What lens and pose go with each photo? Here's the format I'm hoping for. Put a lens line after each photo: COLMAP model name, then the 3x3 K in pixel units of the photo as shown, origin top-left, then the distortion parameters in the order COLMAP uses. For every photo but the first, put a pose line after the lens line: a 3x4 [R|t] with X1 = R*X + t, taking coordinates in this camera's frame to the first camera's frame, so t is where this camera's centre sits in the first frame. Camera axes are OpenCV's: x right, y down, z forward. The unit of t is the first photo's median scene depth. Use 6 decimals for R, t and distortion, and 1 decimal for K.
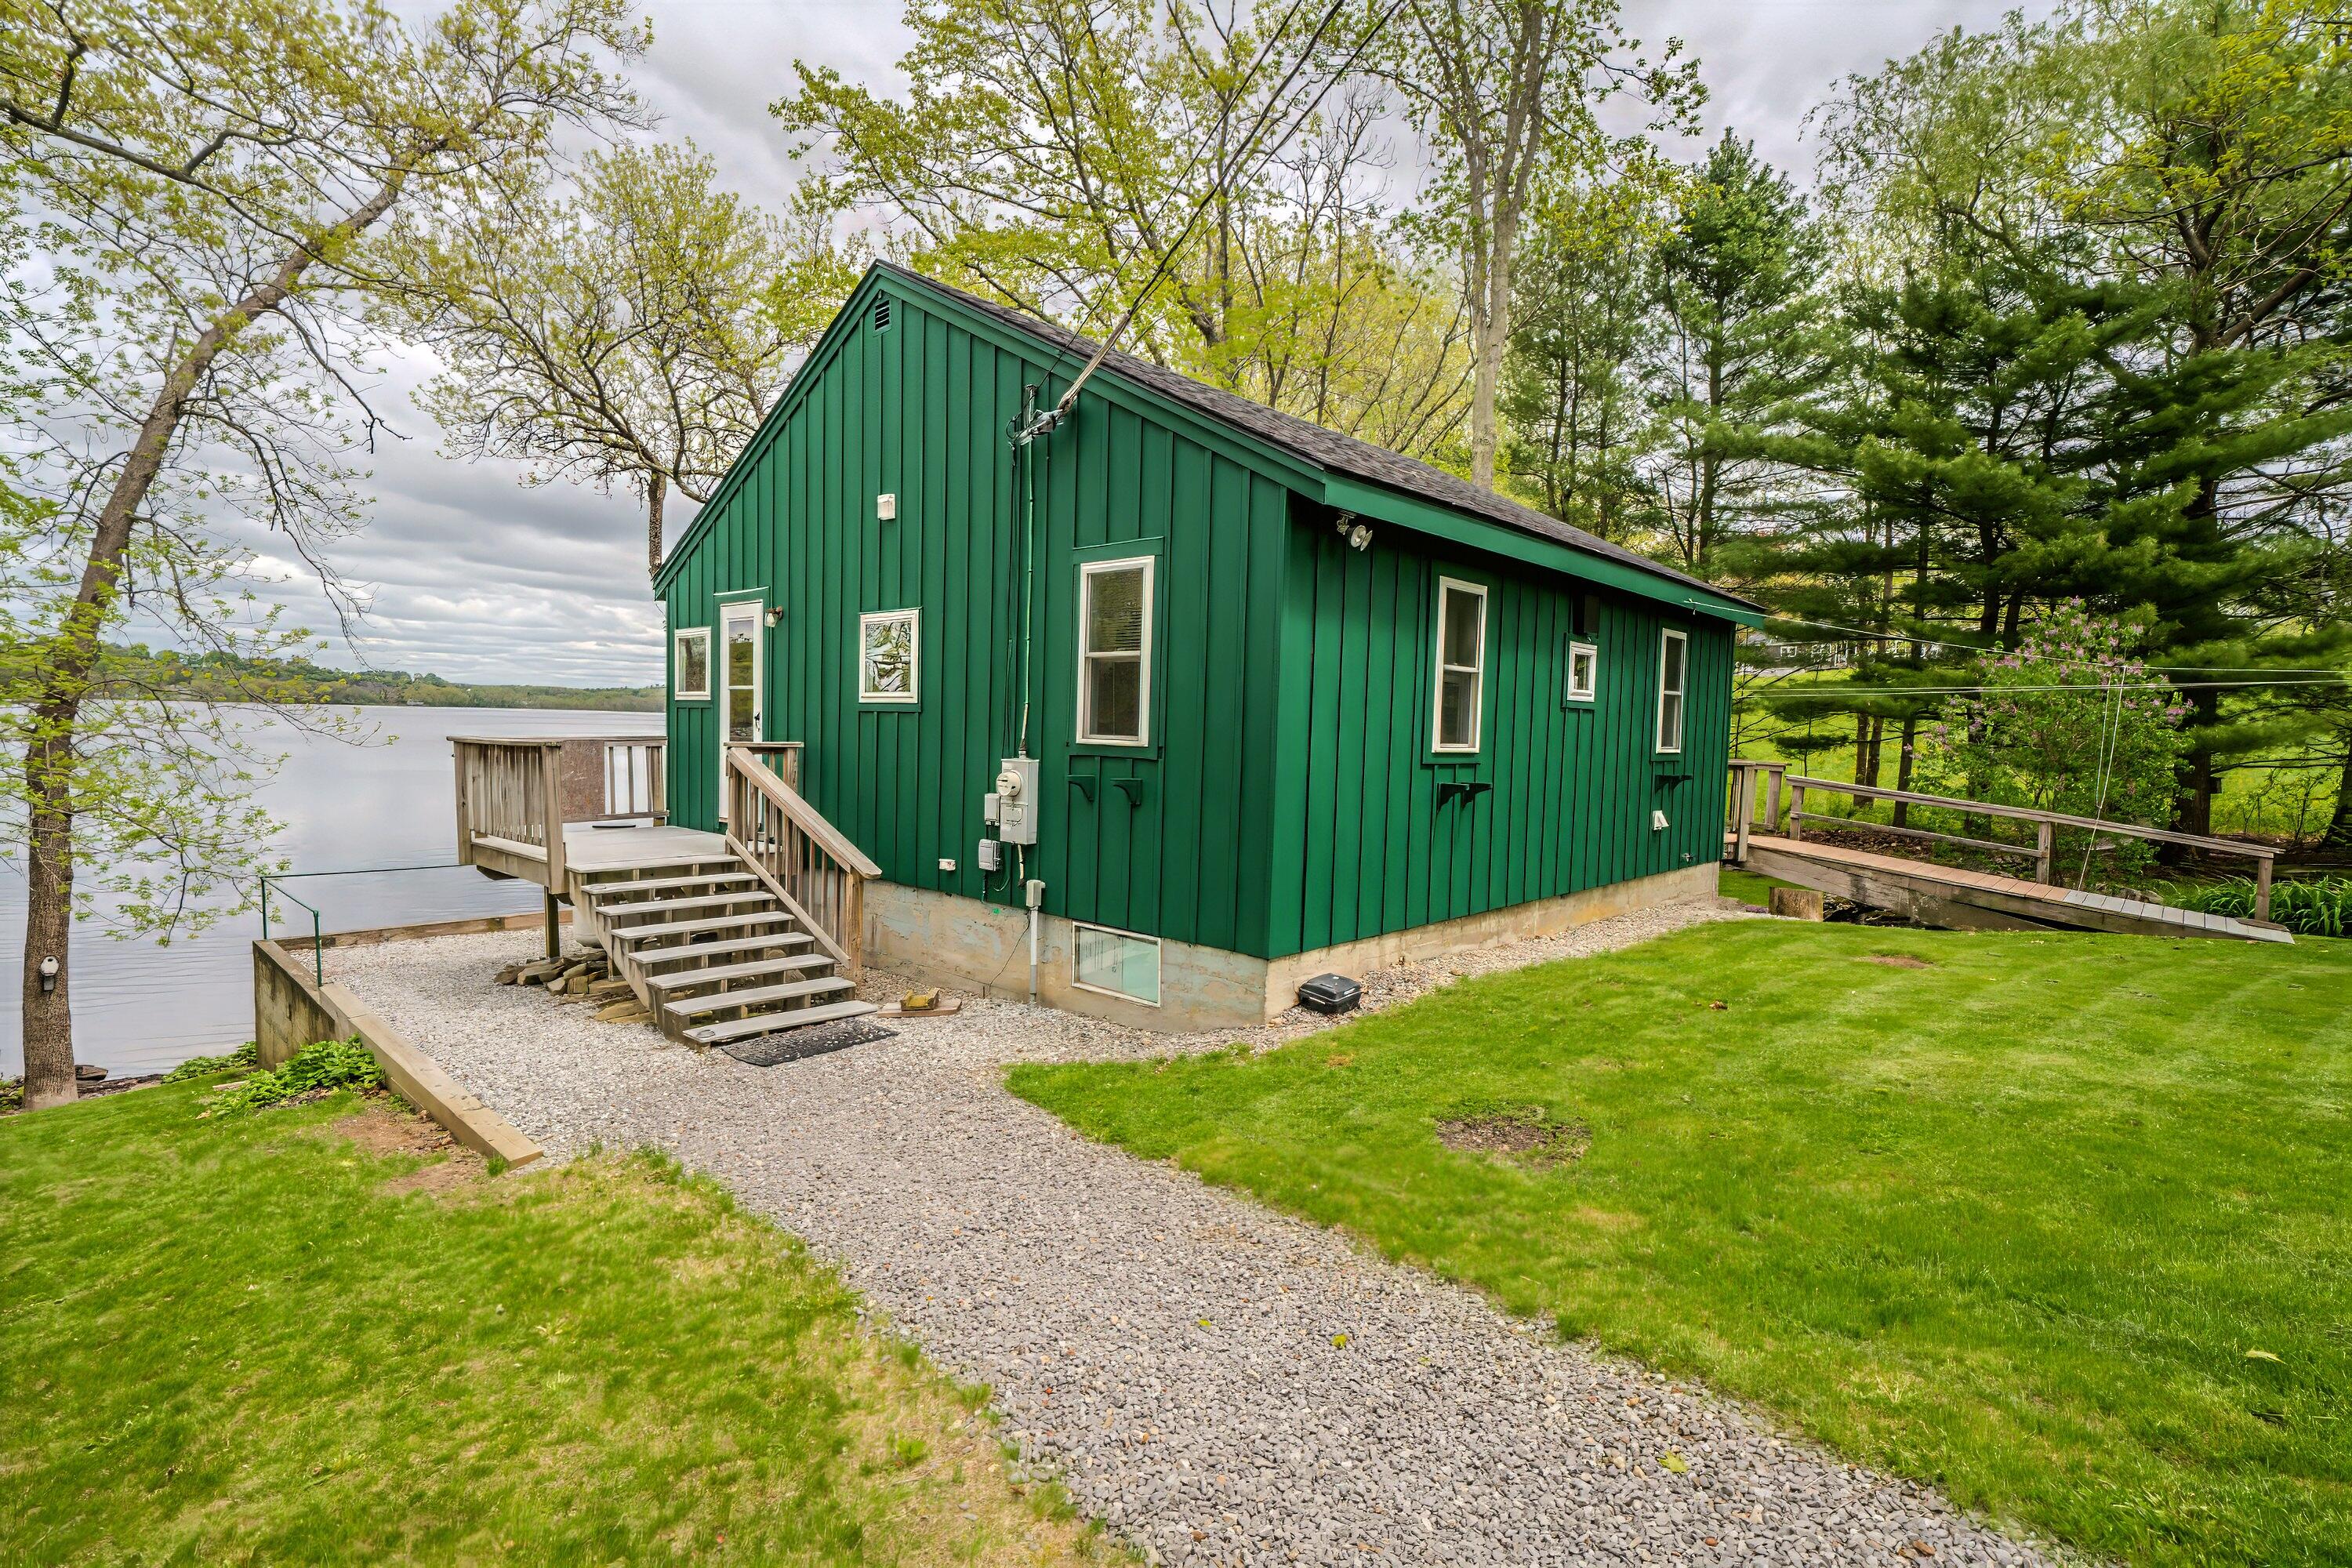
lens RADIAL K [[1100.4, 0, 1168.8], [0, 1100.4, 789.5], [0, 0, 1]] dist [0.016458, 0.000134]
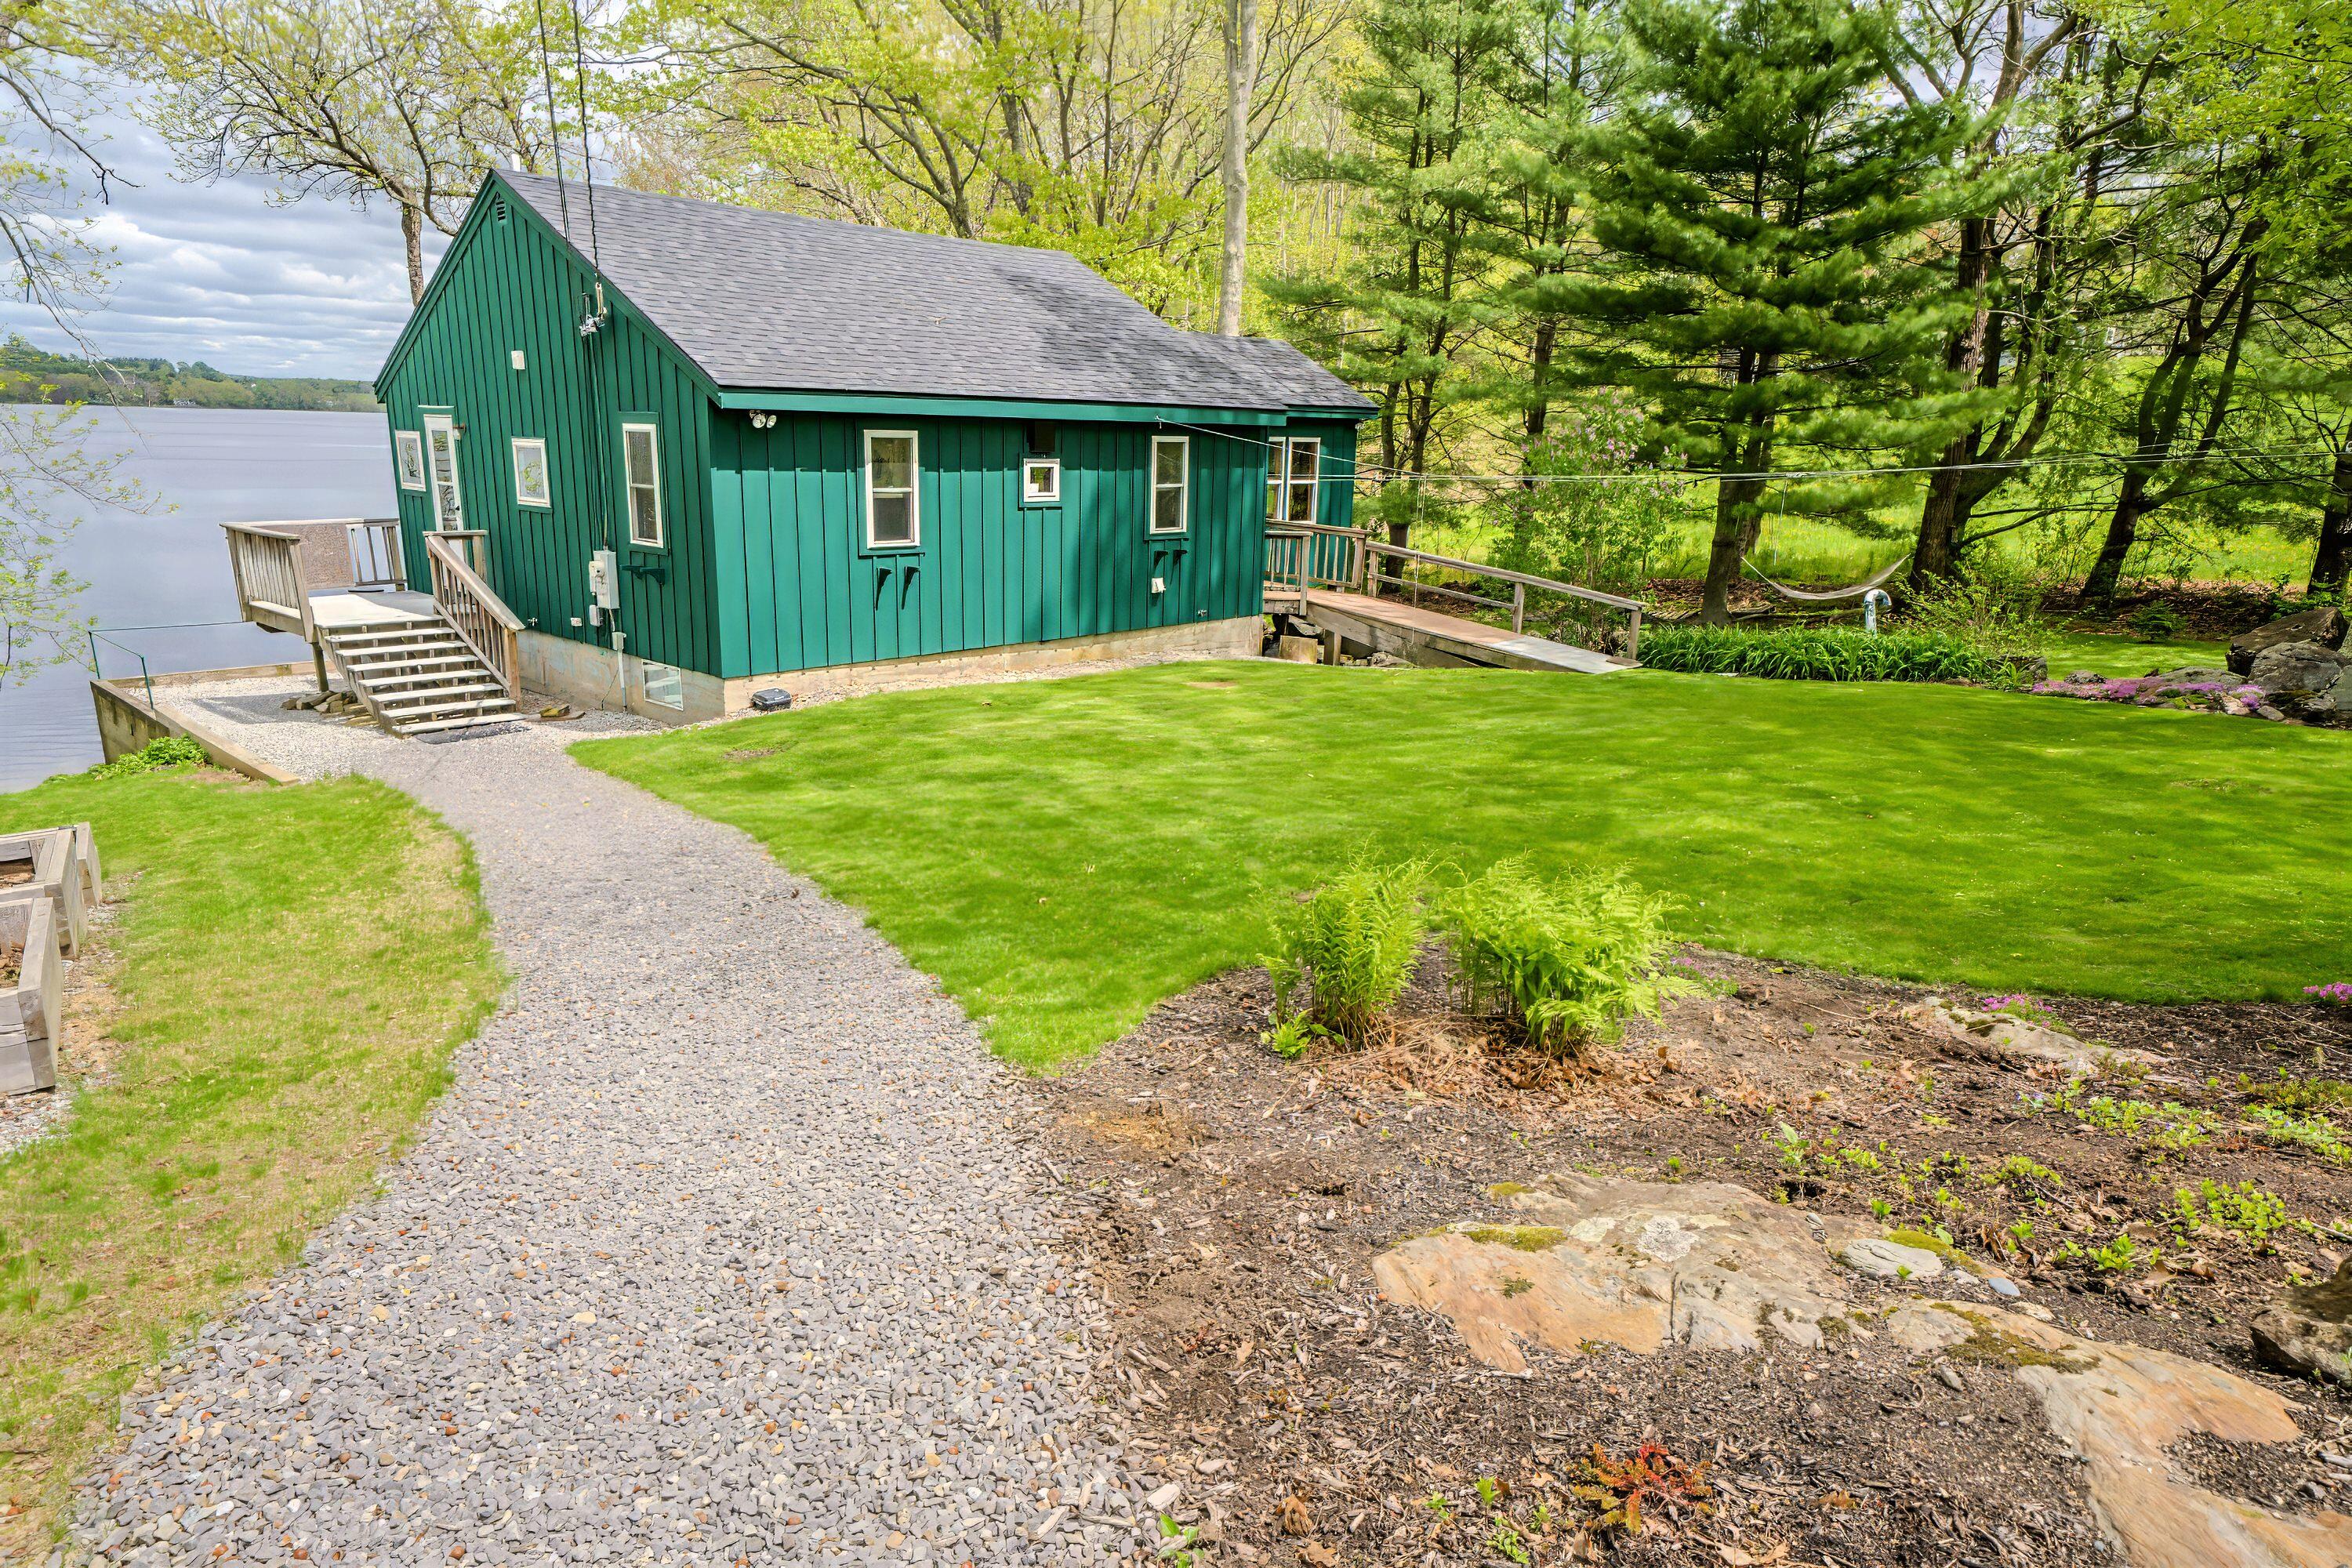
lens RADIAL K [[1412.8, 0, 1189.2], [0, 1412.8, 786.7], [0, 0, 1]] dist [0.030360, 0.000947]
pose [[0.999987, -0.004319, -0.002783, 0.584523], [0.004766, 0.982101, 0.188297, -0.065208], [0.001920, -0.188307, 0.982108, -0.847142]]
